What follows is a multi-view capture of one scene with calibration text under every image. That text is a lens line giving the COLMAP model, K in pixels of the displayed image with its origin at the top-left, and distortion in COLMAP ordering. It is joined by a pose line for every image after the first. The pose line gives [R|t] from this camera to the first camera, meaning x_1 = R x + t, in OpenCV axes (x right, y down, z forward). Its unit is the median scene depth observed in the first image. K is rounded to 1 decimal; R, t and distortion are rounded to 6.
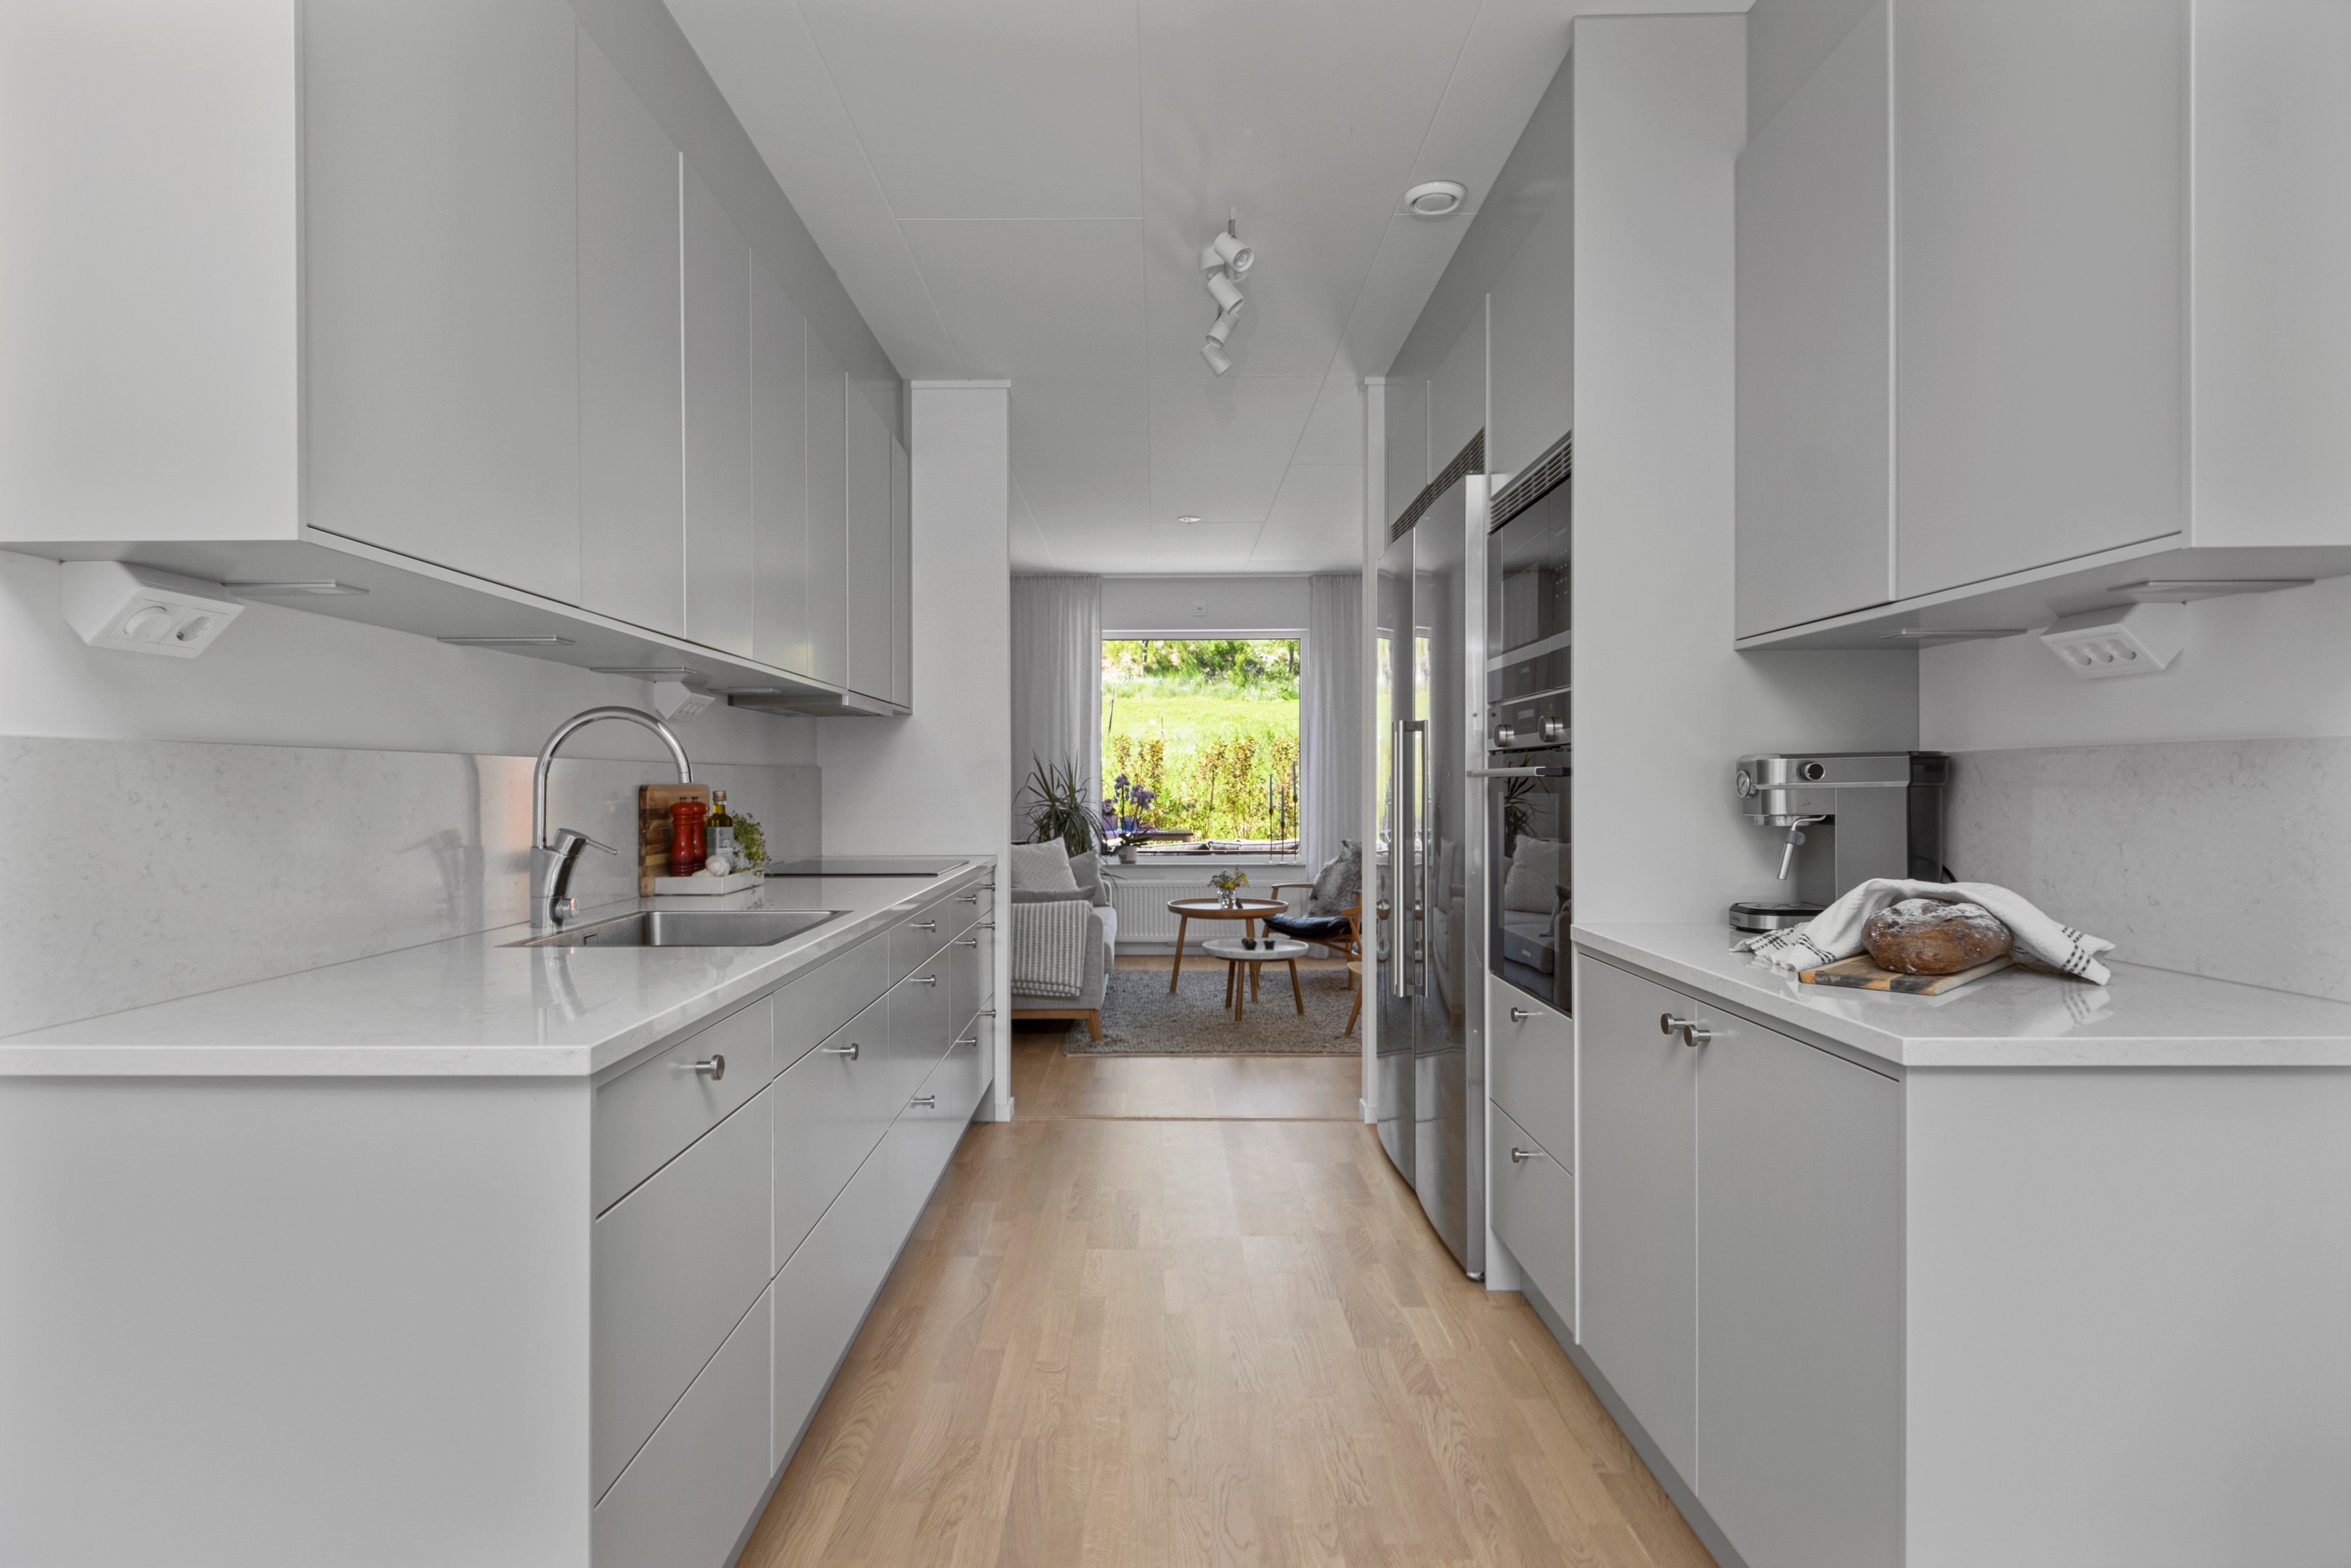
lens RADIAL K [[1322.2, 0, 1177.3], [0, 1322.2, 773.6], [0, 0, 1]] dist [-0.007999, -0.001319]
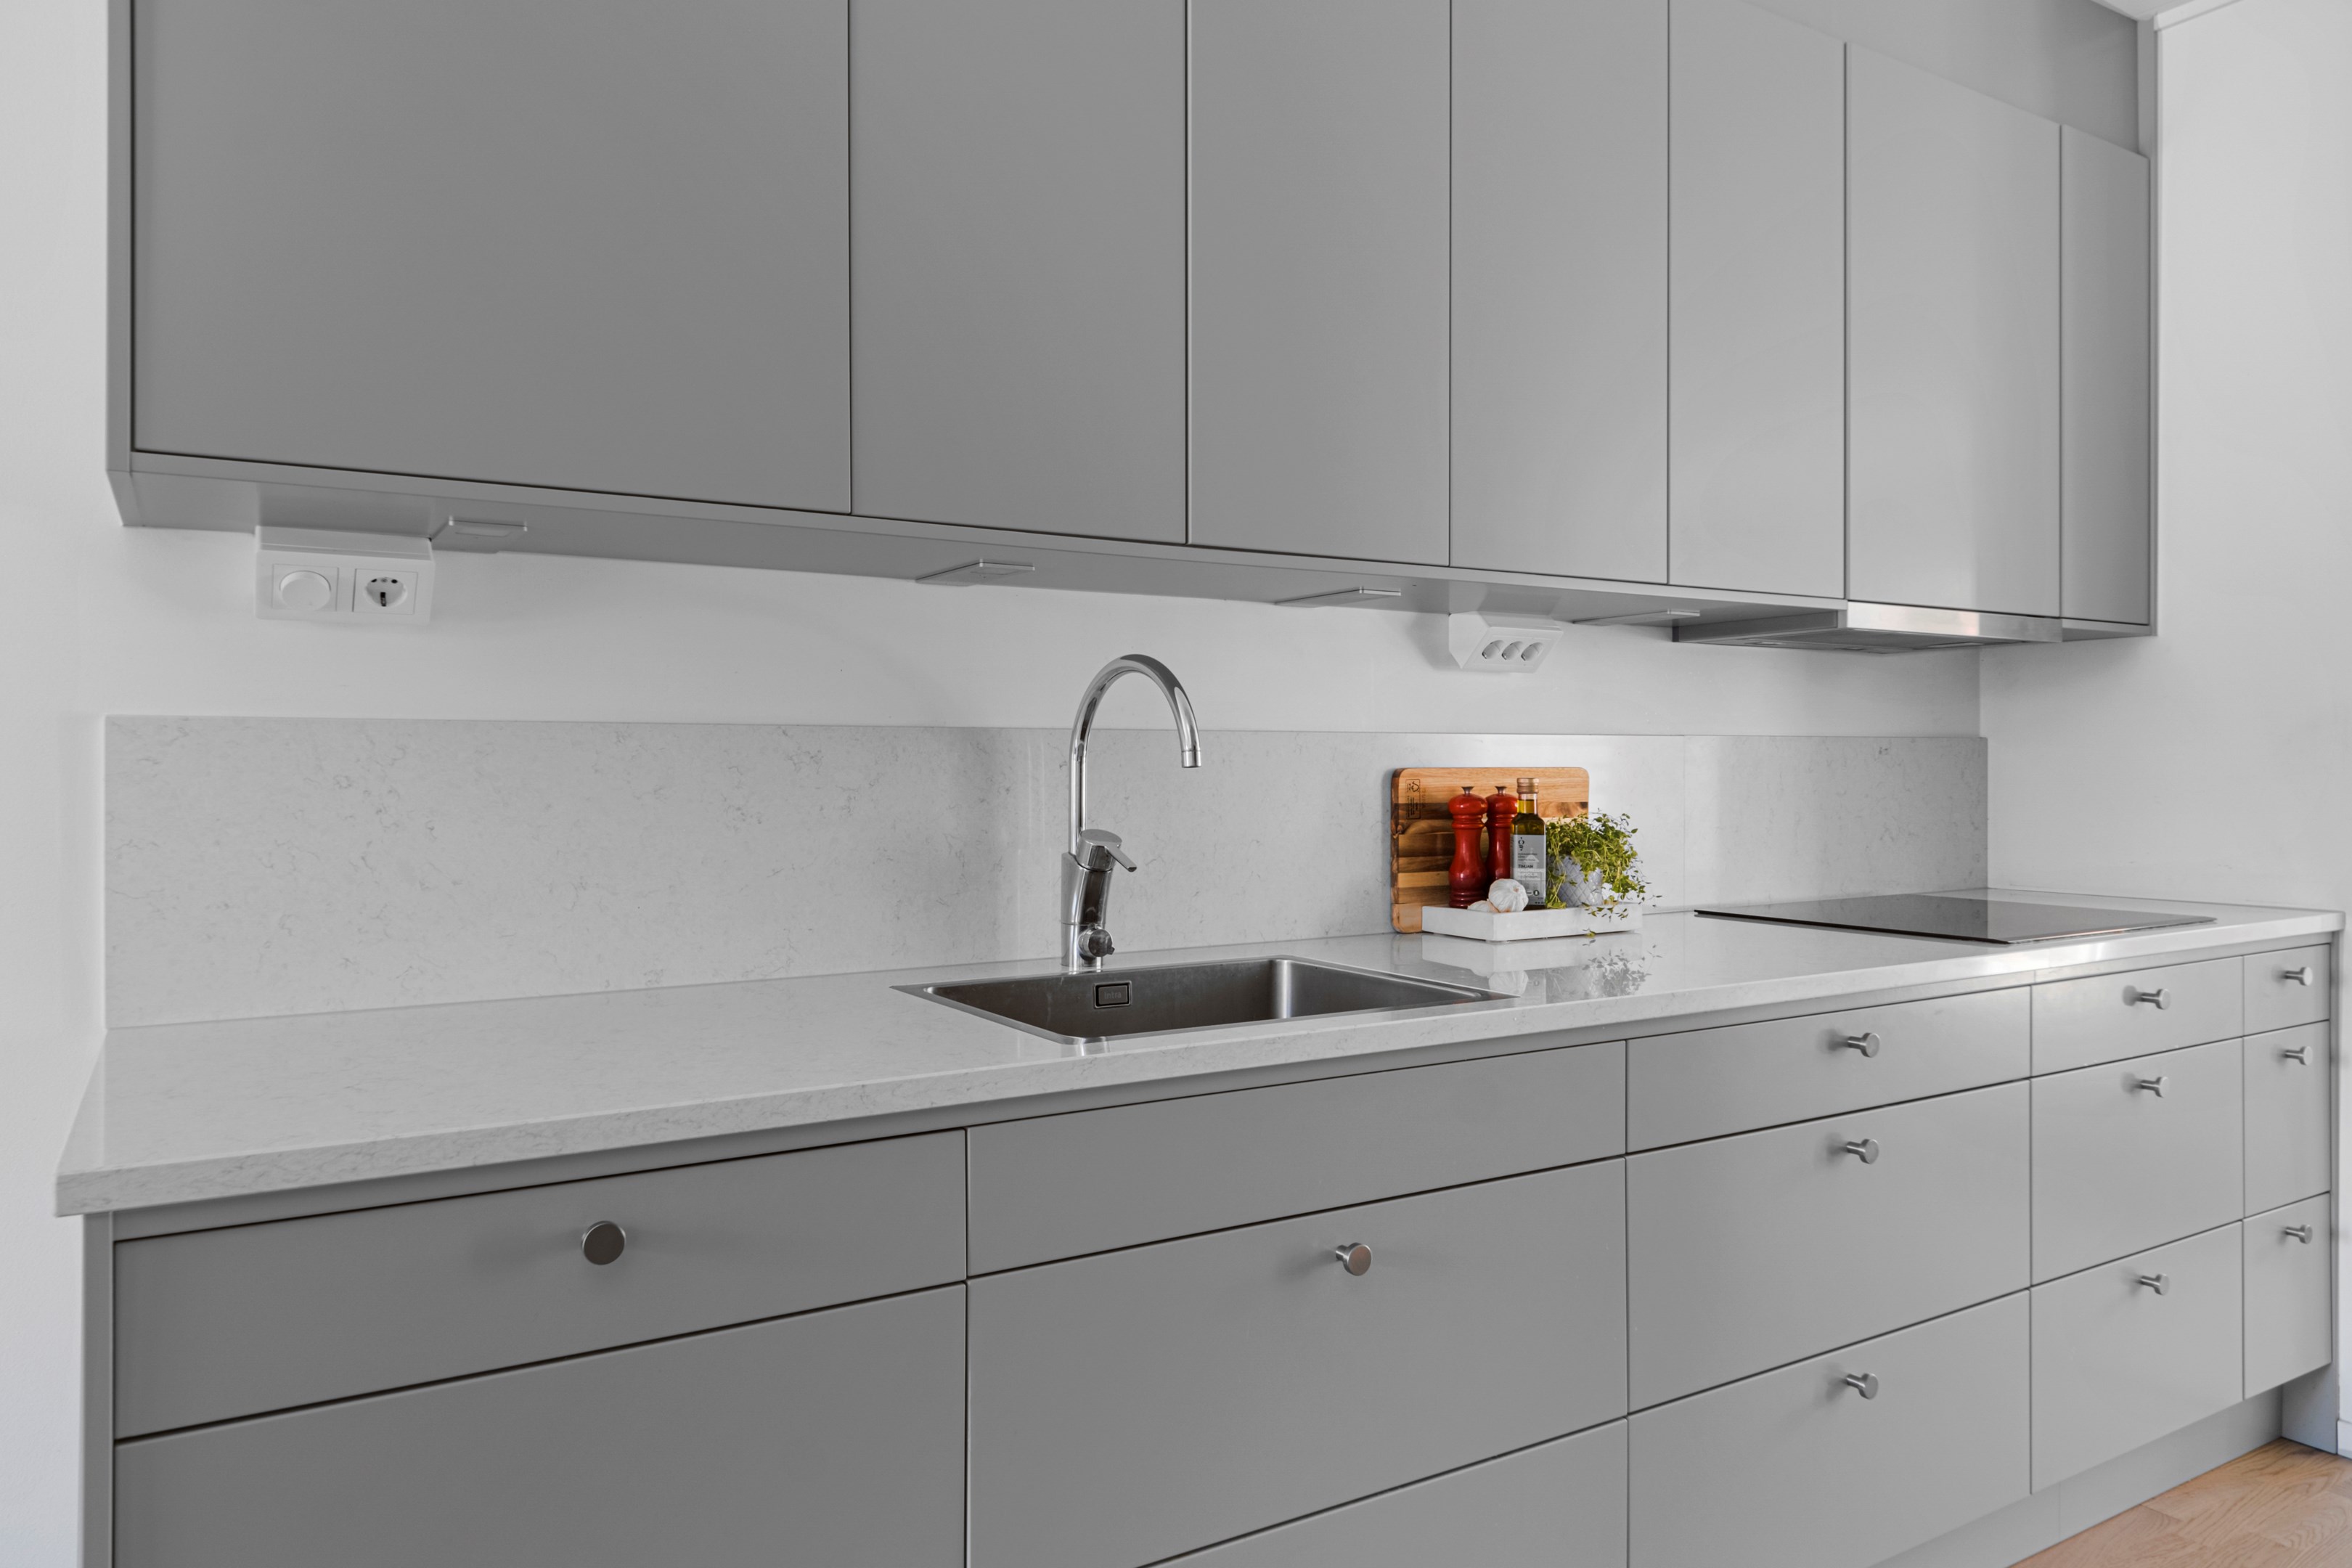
lens RADIAL K [[1596.2, 0, 1175.6], [0, 1596.2, 777.2], [0, 0, 1]] dist [0.000016, -0.000699]
pose [[0.507166, 0.009435, -0.861796, 0.239376], [0.006210, 0.999874, 0.014601, 0.000542], [0.861826, -0.012756, 0.507044, 0.483691]]
